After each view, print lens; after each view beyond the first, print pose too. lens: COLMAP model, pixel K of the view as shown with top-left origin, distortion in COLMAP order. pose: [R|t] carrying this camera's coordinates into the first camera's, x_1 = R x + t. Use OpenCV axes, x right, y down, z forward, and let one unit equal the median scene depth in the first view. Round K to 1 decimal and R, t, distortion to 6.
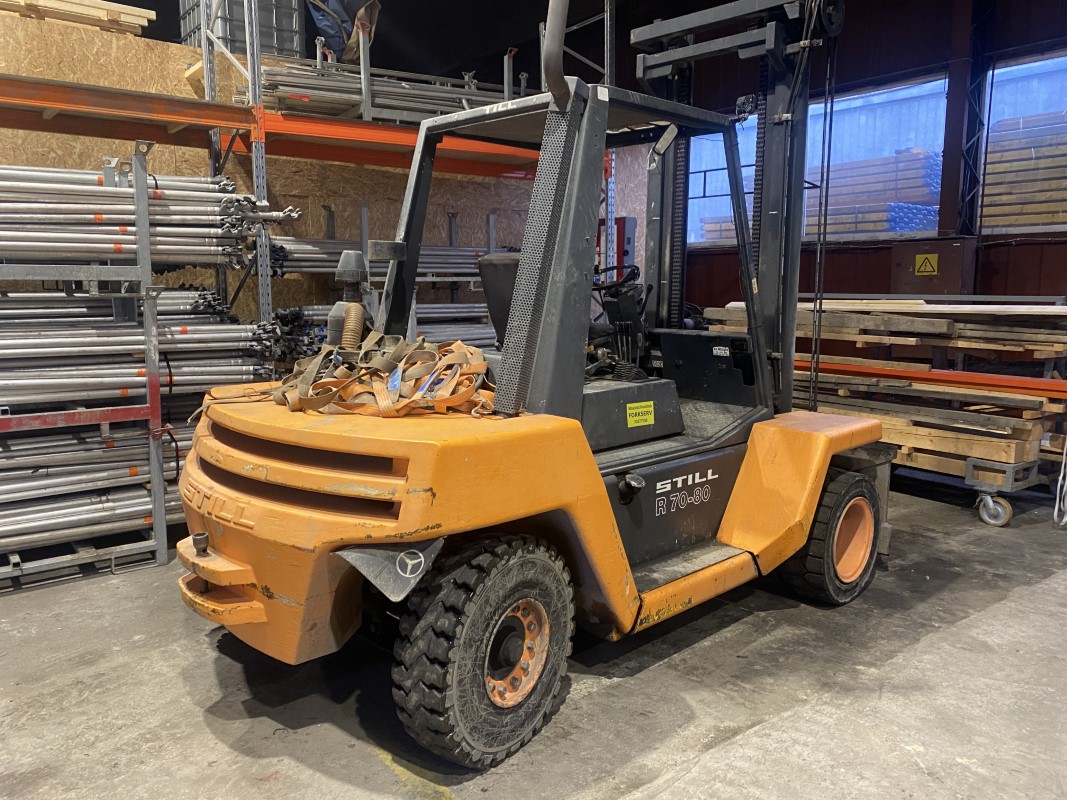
lens RADIAL K [[818.6, 0, 536.1], [0, 818.6, 400.3], [0, 0, 1]] dist [0.027139, -0.022796]
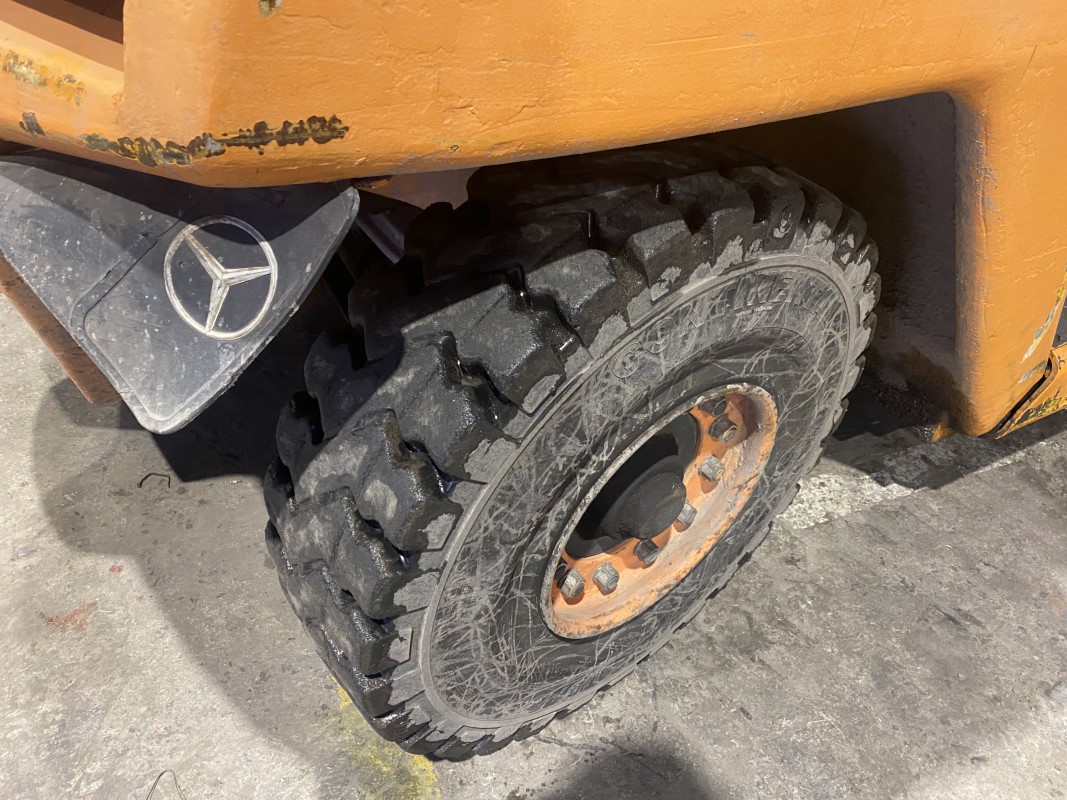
lens RADIAL K [[818.6, 0, 536.4], [0, 818.6, 398.2], [0, 0, 1]] dist [0.027139, -0.022796]
pose [[0.958047, 0.218167, -0.185876, -0.019703], [-0.082867, 0.831676, 0.549043, 0.081865], [0.274371, -0.510606, 0.814863, 0.701371]]
